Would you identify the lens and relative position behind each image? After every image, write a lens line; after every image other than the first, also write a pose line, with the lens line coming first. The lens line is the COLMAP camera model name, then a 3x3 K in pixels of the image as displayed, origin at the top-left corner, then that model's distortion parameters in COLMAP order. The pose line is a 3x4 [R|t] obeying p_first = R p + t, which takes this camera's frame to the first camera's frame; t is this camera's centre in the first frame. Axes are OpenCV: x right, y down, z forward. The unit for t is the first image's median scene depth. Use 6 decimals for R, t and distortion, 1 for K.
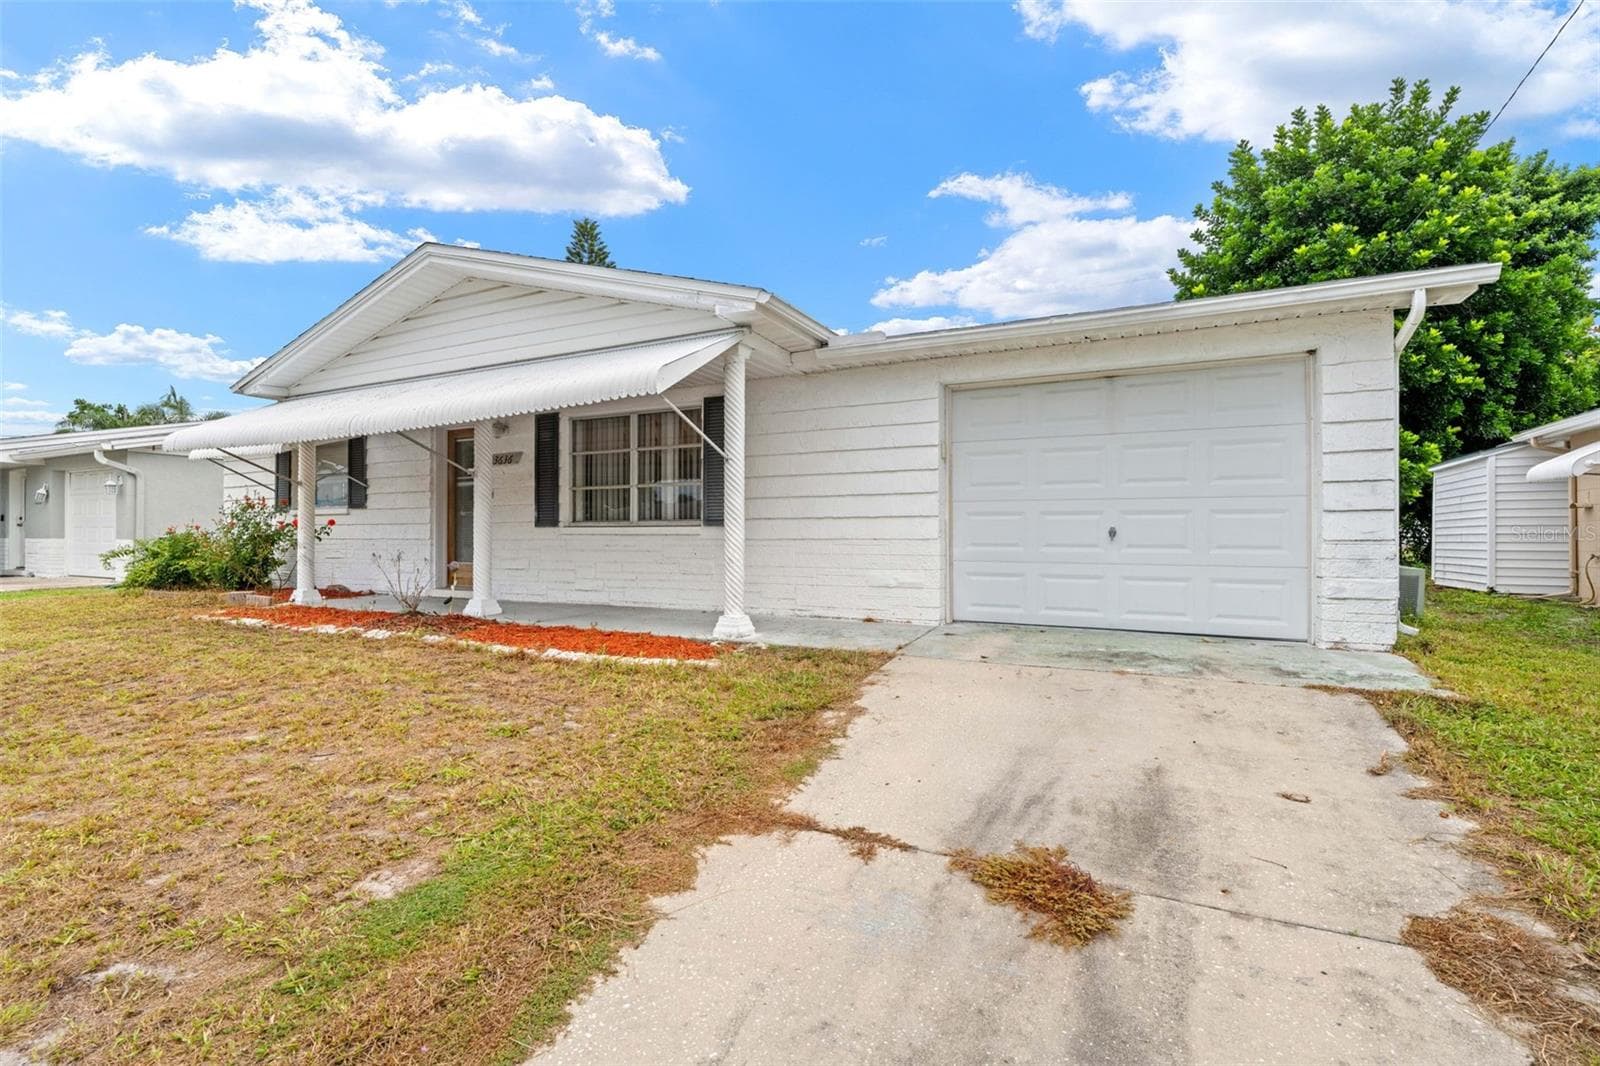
lens RADIAL K [[727.9, 0, 800.0], [0, 727.9, 533.0], [0, 0, 1]] dist [-0.000007, 0.000006]
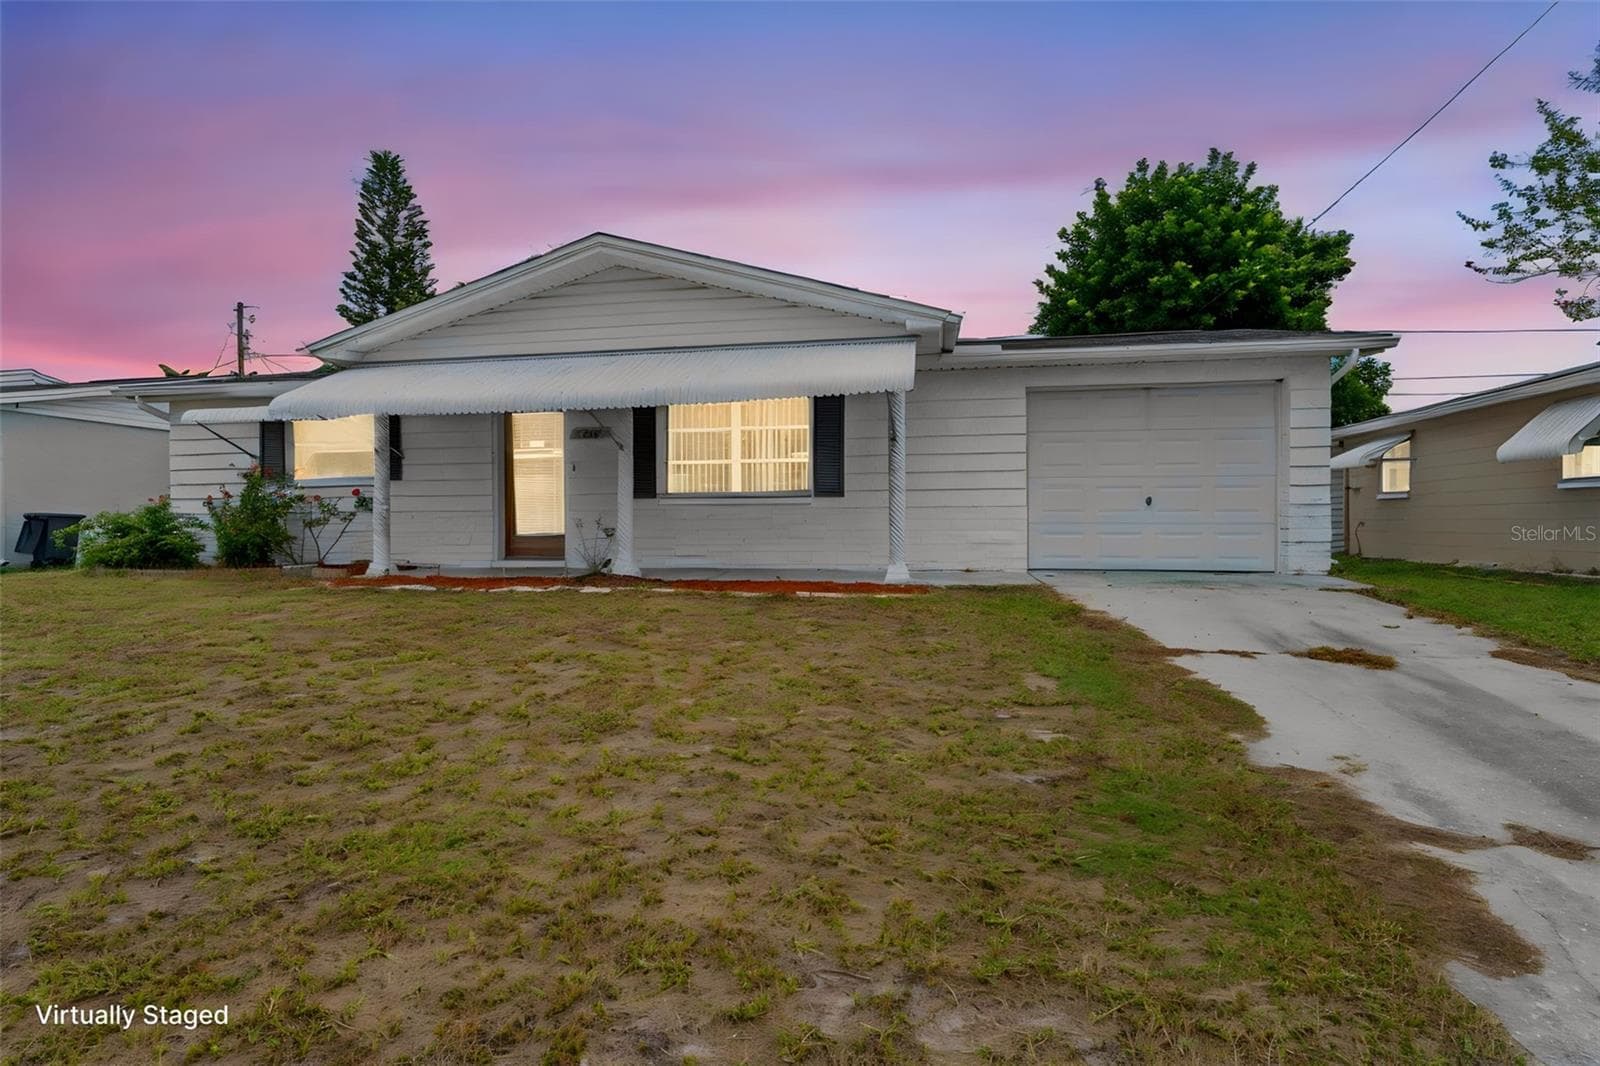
lens RADIAL K [[784.8, 0, 800.0], [0, 784.8, 533.0], [0, 0, 1]] dist [-0.003933, -0.000475]
pose [[0.957522, -0.007477, 0.288264, -0.280157], [0.002407, 0.999836, 0.017941, 0.014116], [-0.288351, -0.016485, 0.957383, -0.106480]]
